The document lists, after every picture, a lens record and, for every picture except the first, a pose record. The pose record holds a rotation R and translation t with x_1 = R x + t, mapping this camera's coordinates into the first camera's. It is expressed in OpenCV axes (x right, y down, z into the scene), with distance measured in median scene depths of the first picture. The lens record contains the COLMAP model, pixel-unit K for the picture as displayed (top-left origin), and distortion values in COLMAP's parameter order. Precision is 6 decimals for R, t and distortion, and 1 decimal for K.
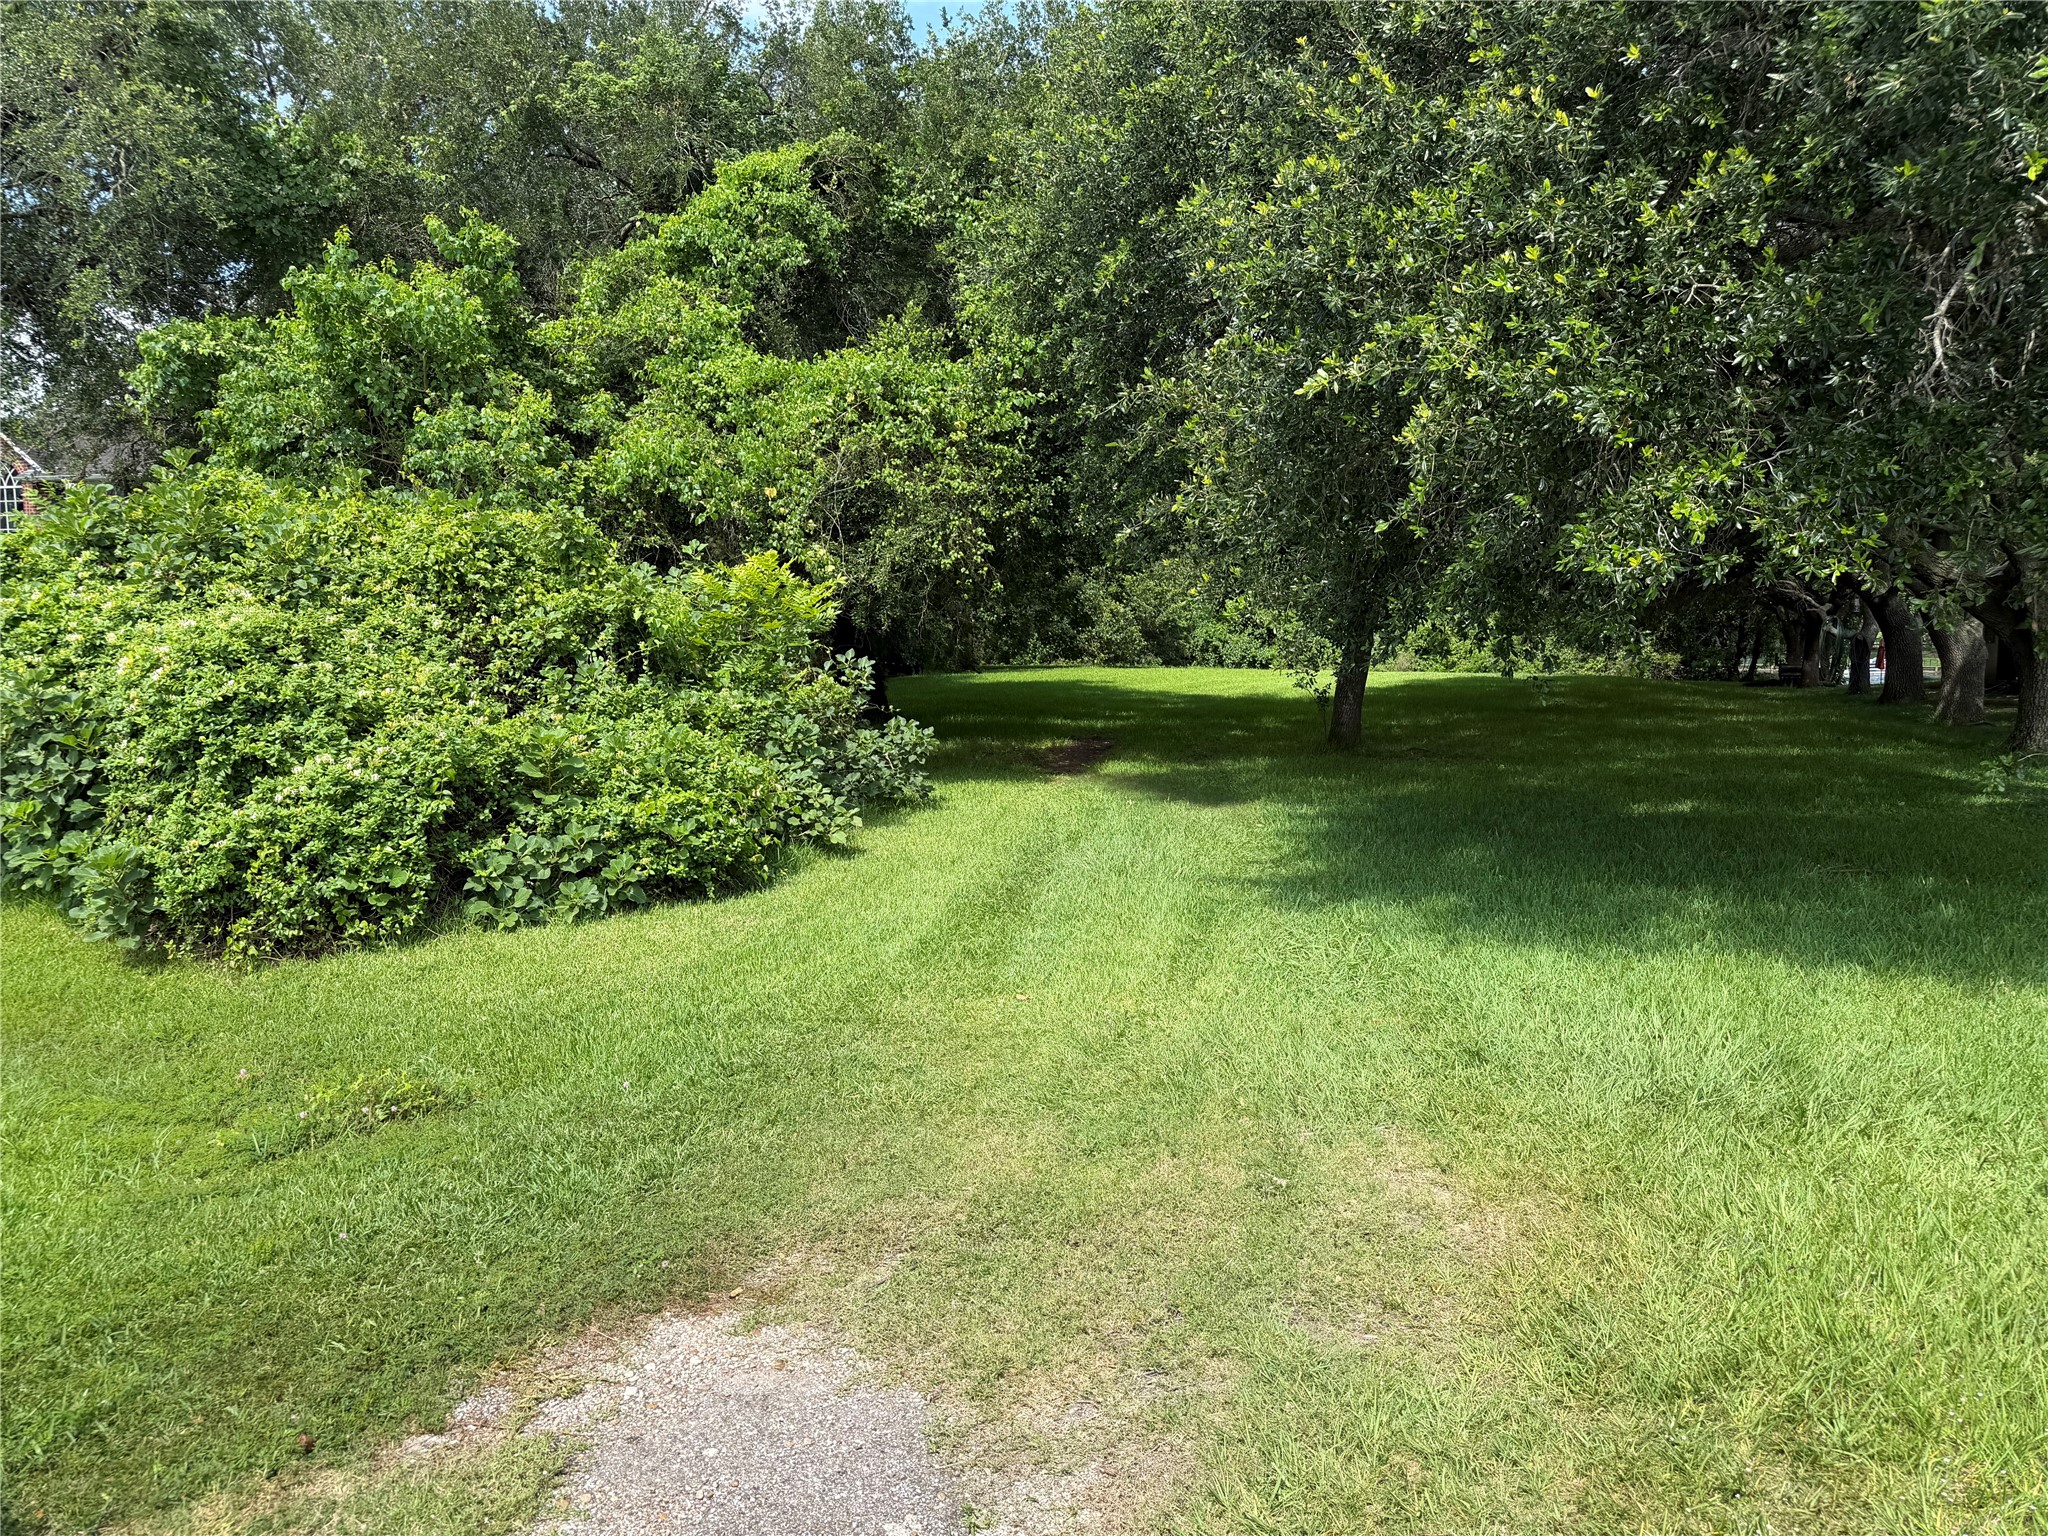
lens RADIAL K [[1436.7, 0, 1013.8], [0, 1436.7, 773.4], [0, 0, 1]] dist [0.041731, -0.058864]
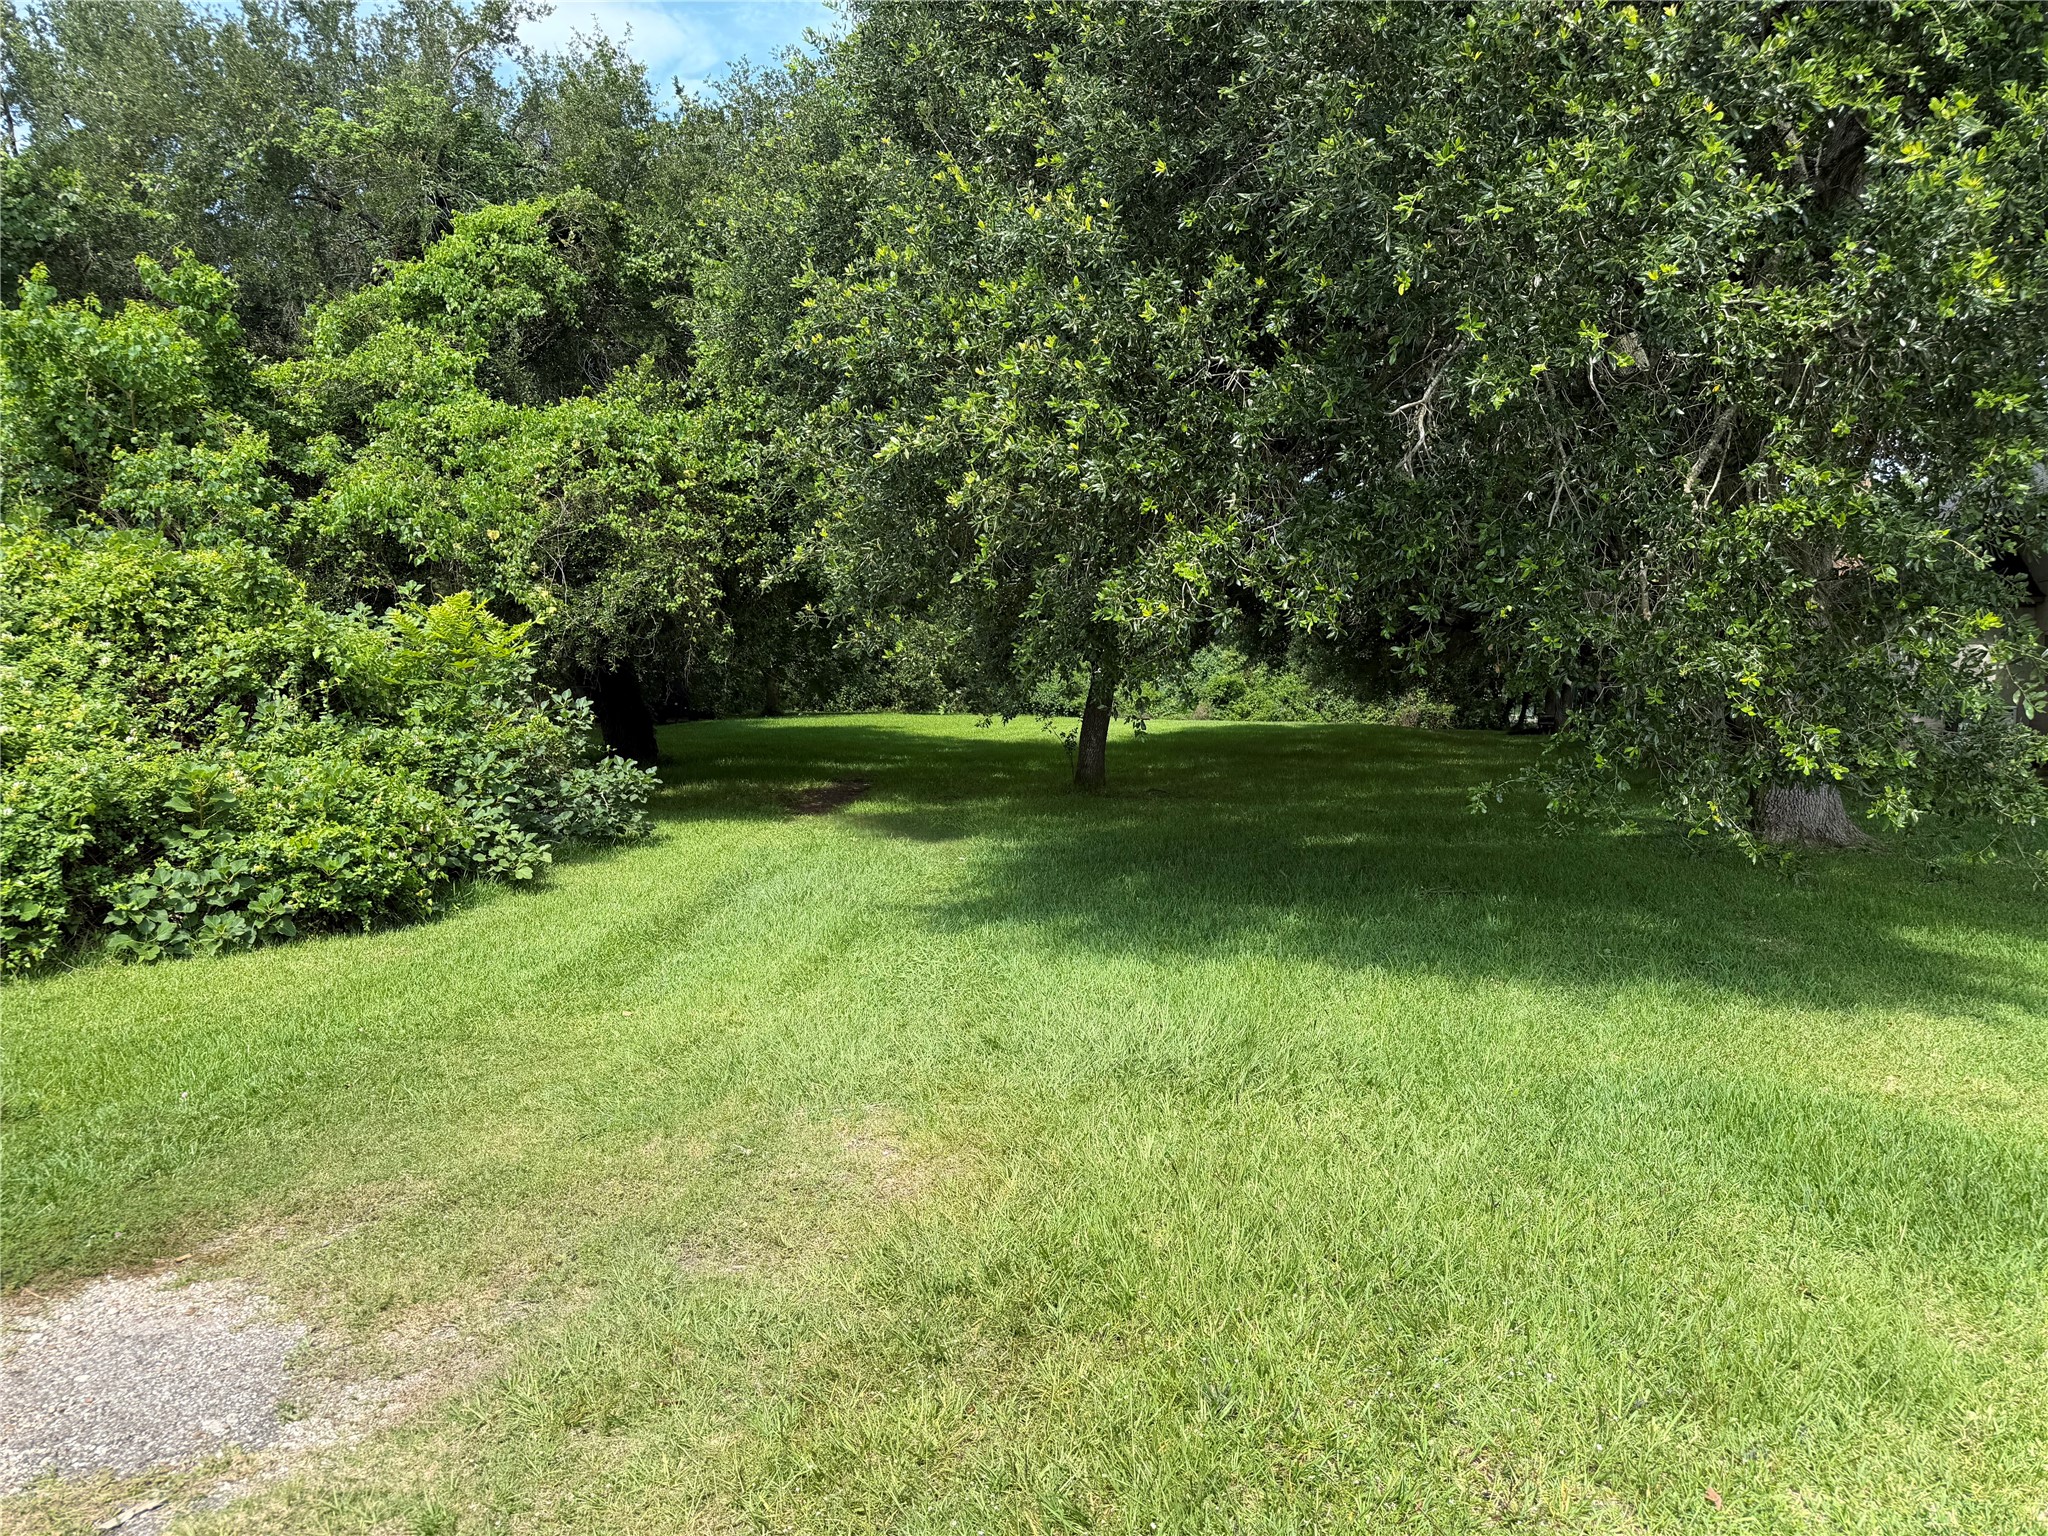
lens RADIAL K [[1436.7, 0, 1010.2], [0, 1436.7, 767.2], [0, 0, 1]] dist [0.041731, -0.058864]
pose [[0.993330, -0.001364, 0.115299, 0.075689], [0.005664, 0.999300, -0.036975, 0.007219], [-0.115168, 0.037382, 0.992642, -0.045054]]
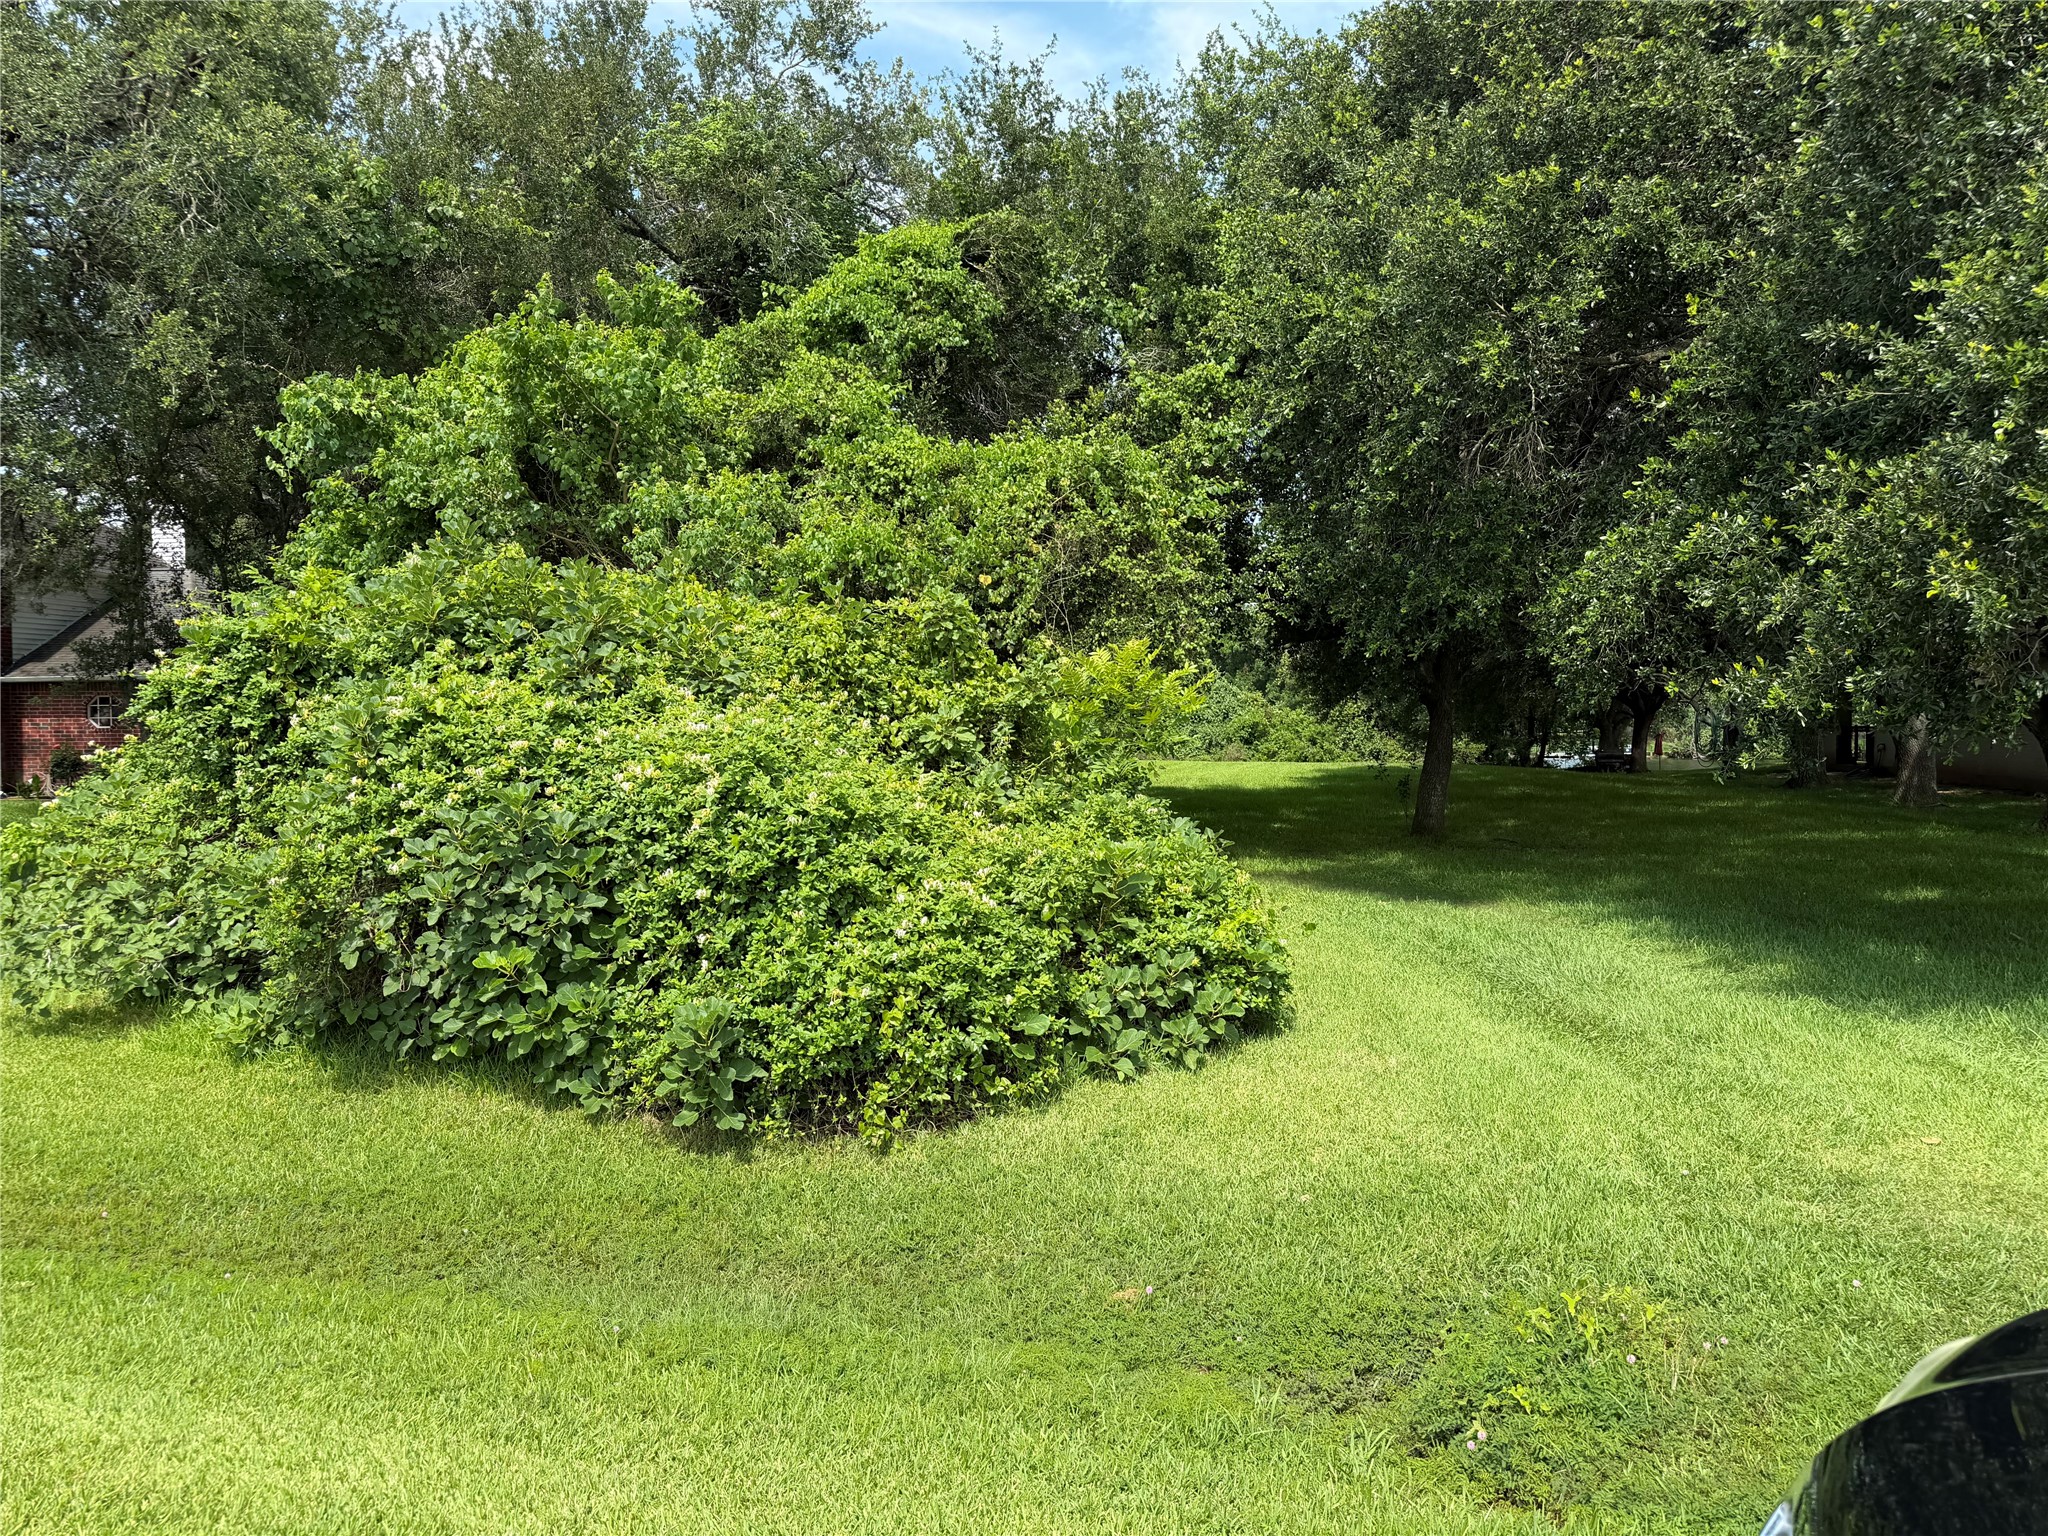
lens RADIAL K [[1436.7, 0, 1029.6], [0, 1436.7, 765.0], [0, 0, 1]] dist [0.041731, -0.058864]
pose [[0.982478, -0.012581, 0.185955, -0.322416], [0.025422, 0.997440, -0.066833, -0.012623], [-0.184638, 0.070389, 0.980283, 0.091053]]
